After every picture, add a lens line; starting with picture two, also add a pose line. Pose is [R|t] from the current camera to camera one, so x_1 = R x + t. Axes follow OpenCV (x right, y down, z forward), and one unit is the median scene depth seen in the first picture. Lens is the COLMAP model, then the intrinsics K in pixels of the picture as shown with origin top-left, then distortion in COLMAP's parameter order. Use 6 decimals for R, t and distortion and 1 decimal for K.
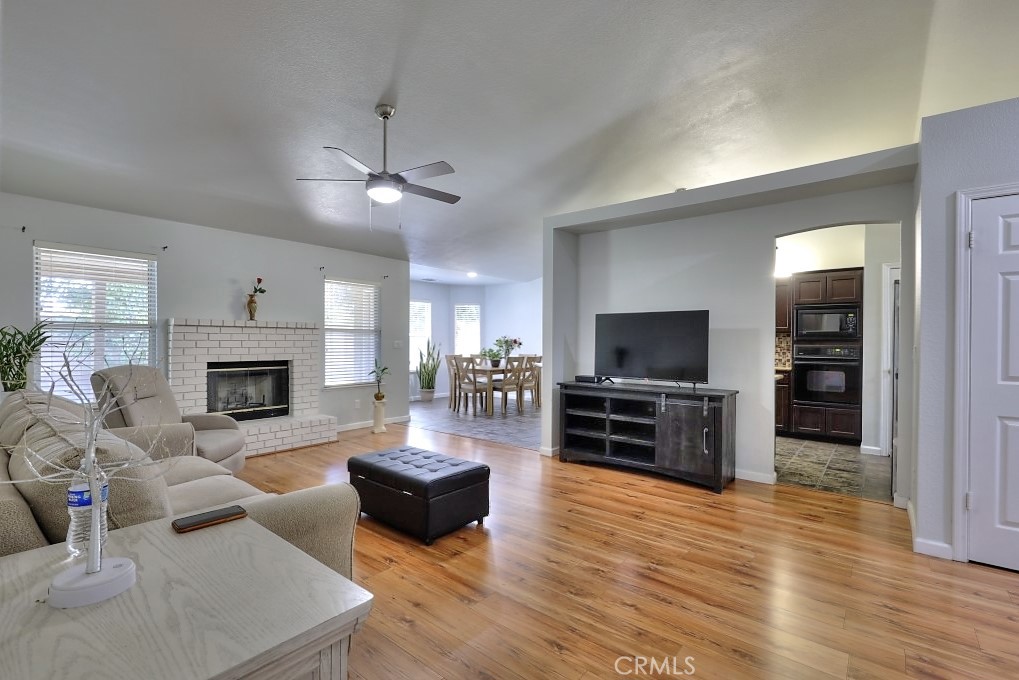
lens RADIAL K [[459.0, 0, 512.2], [0, 459.0, 341.5], [0, 0, 1]] dist [-0.003320, 0.001220]
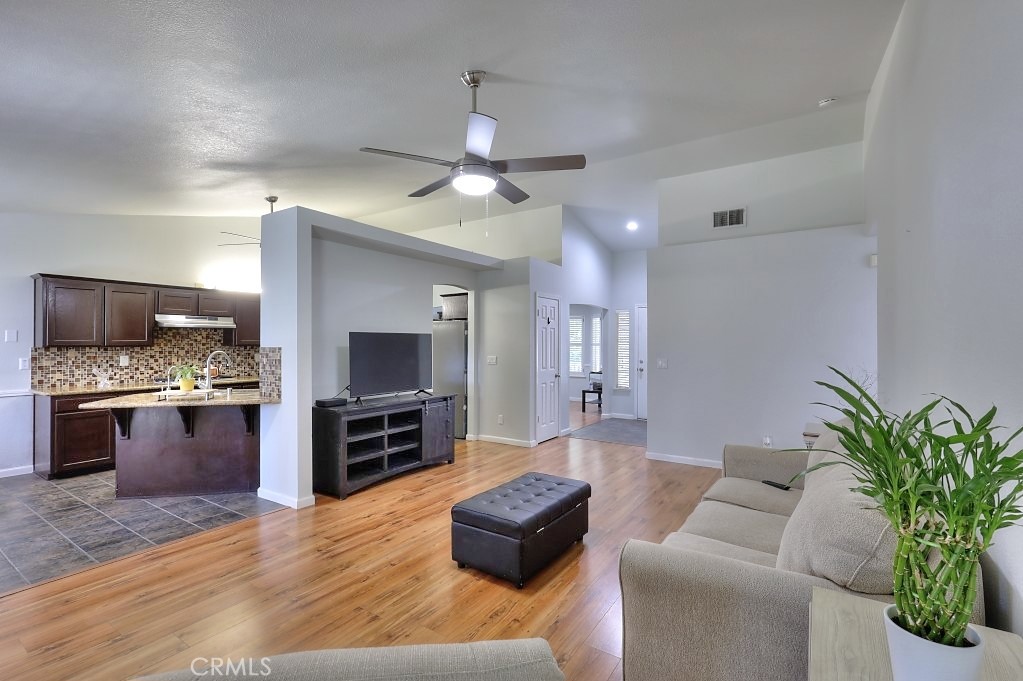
lens RADIAL K [[460.8, 0, 509.5], [0, 460.8, 344.3], [0, 0, 1]] dist [-0.003320, 0.001220]
pose [[-0.098497, -0.007898, 0.995106, -0.678700], [0.002666, 0.999963, 0.008201, -0.034481], [-0.995134, 0.003460, -0.098472, 0.658500]]
